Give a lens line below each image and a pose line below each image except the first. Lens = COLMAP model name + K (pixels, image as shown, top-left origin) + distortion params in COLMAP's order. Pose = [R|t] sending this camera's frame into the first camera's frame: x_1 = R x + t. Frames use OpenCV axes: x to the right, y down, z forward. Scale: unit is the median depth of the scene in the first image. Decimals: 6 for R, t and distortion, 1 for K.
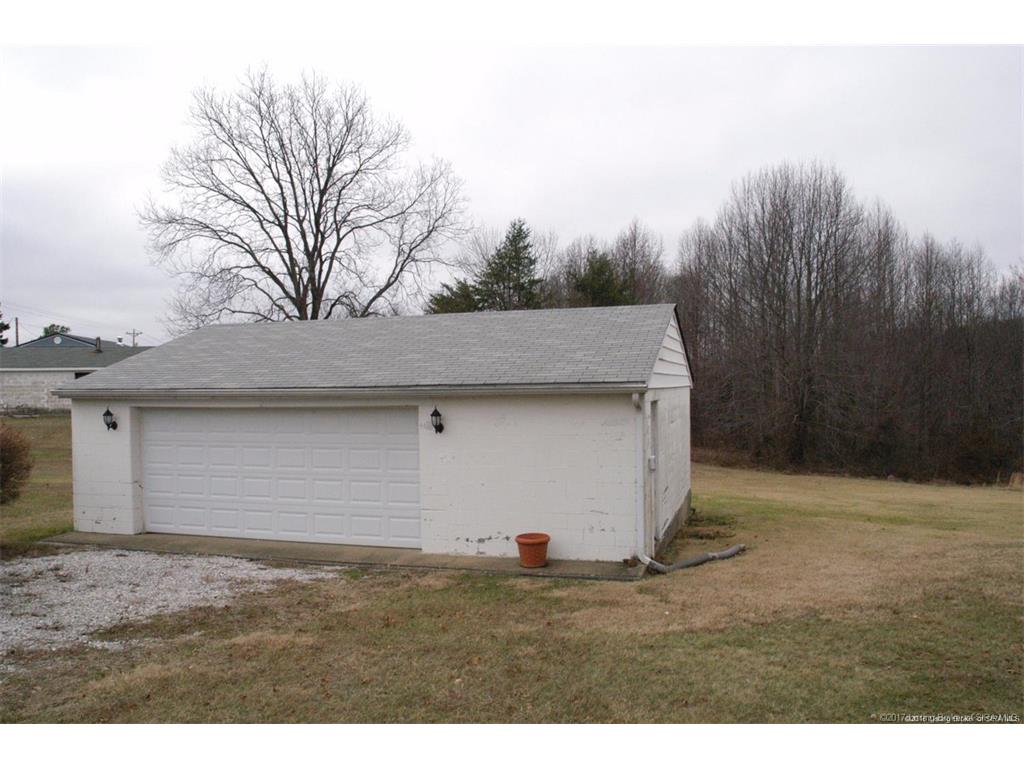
lens RADIAL K [[804.3, 0, 513.2], [0, 804.3, 385.5], [0, 0, 1]] dist [-0.013999, -0.003983]
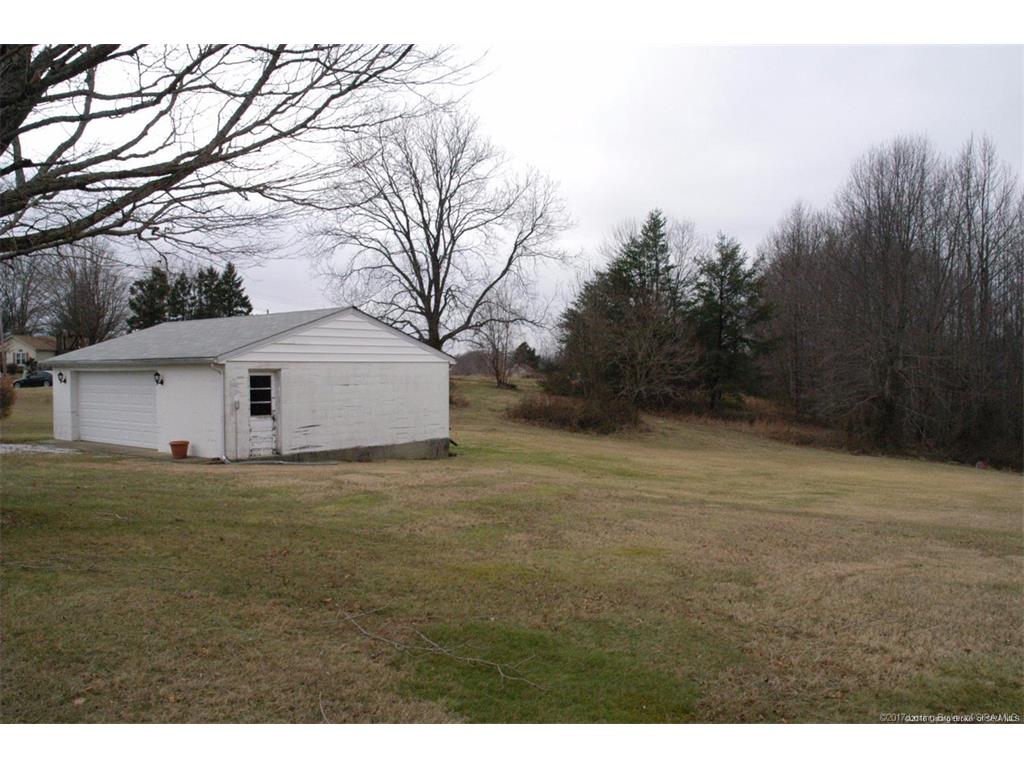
lens RADIAL K [[804.3, 0, 510.3], [0, 804.3, 381.6], [0, 0, 1]] dist [-0.013999, -0.003983]
pose [[0.947161, 0.013982, -0.320455, 0.244207], [-0.008428, 0.999789, 0.018711, 0.001977], [0.320649, -0.015022, 0.947079, -0.094016]]
